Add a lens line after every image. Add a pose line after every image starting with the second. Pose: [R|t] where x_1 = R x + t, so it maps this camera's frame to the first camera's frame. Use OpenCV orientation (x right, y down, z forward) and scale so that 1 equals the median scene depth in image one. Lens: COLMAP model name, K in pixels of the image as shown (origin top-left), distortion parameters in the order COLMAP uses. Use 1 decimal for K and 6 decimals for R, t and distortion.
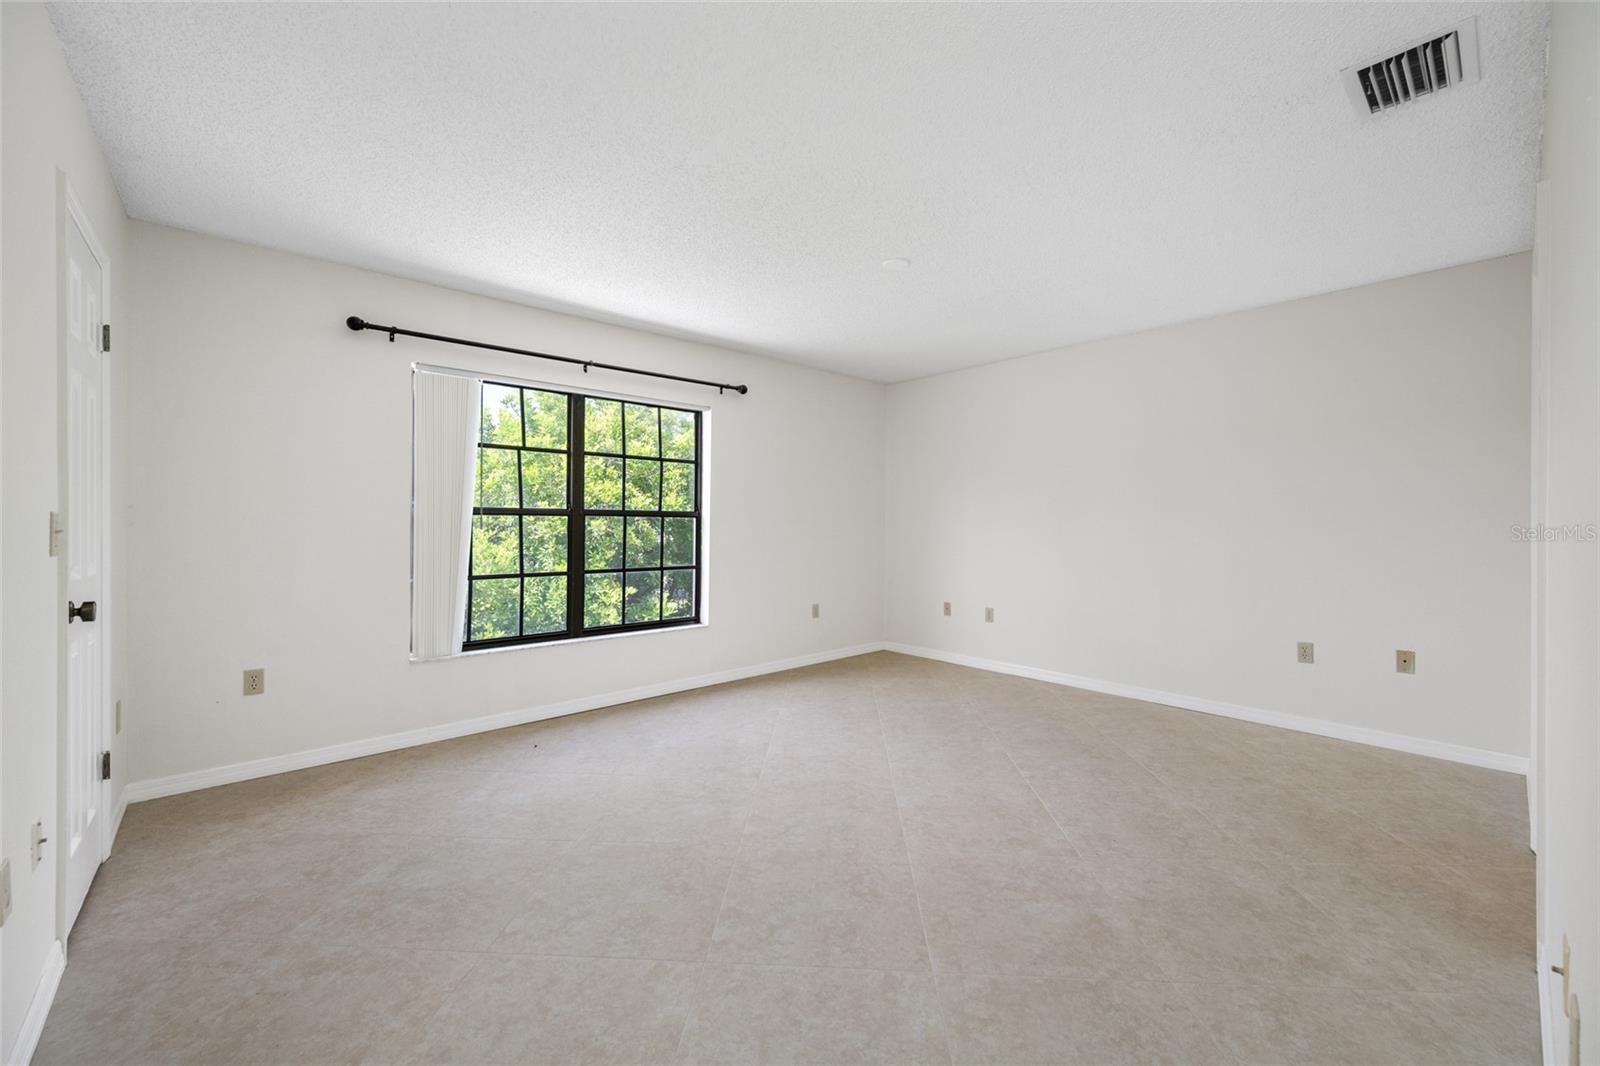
lens RADIAL K [[627.8, 0, 799.3], [0, 627.8, 522.3], [0, 0, 1]] dist [-0.000888, -0.000040]
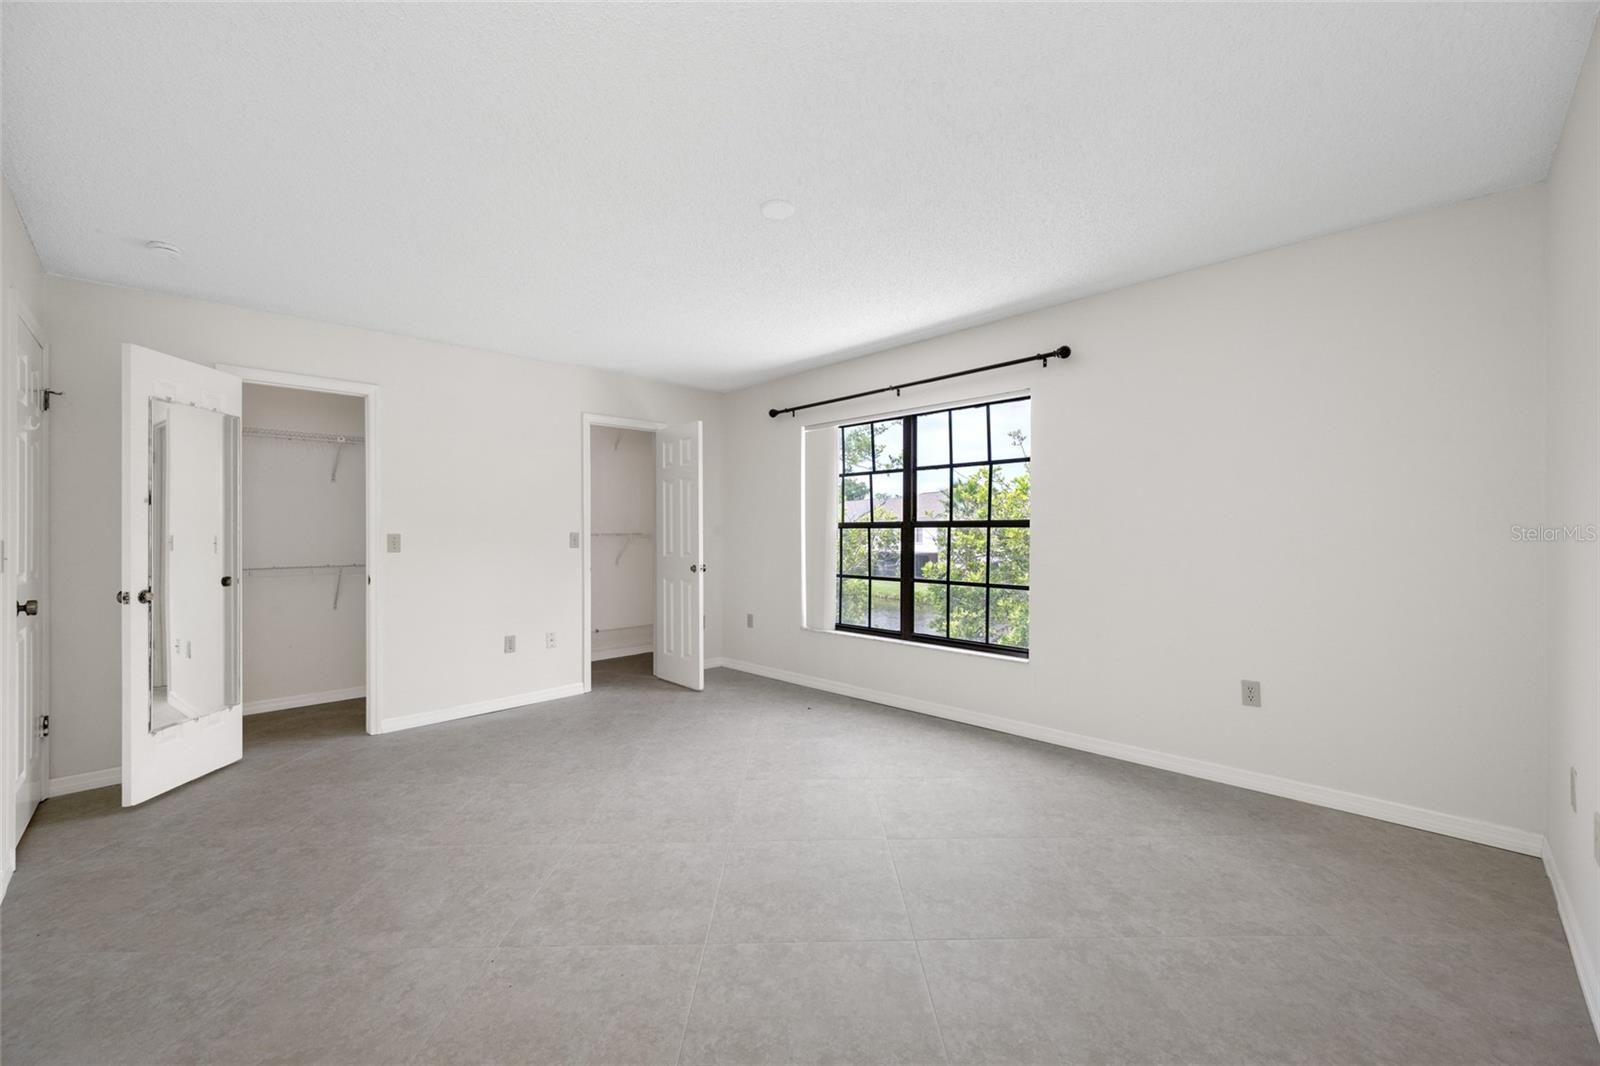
lens RADIAL K [[630.6, 0, 799.2], [0, 630.6, 522.3], [0, 0, 1]] dist [0.002492, 0.000377]
pose [[0.063106, -0.016190, -0.997876, 0.999540], [0.008384, 0.999842, -0.015691, -0.005403], [0.997972, -0.007376, 0.063232, 1.029291]]
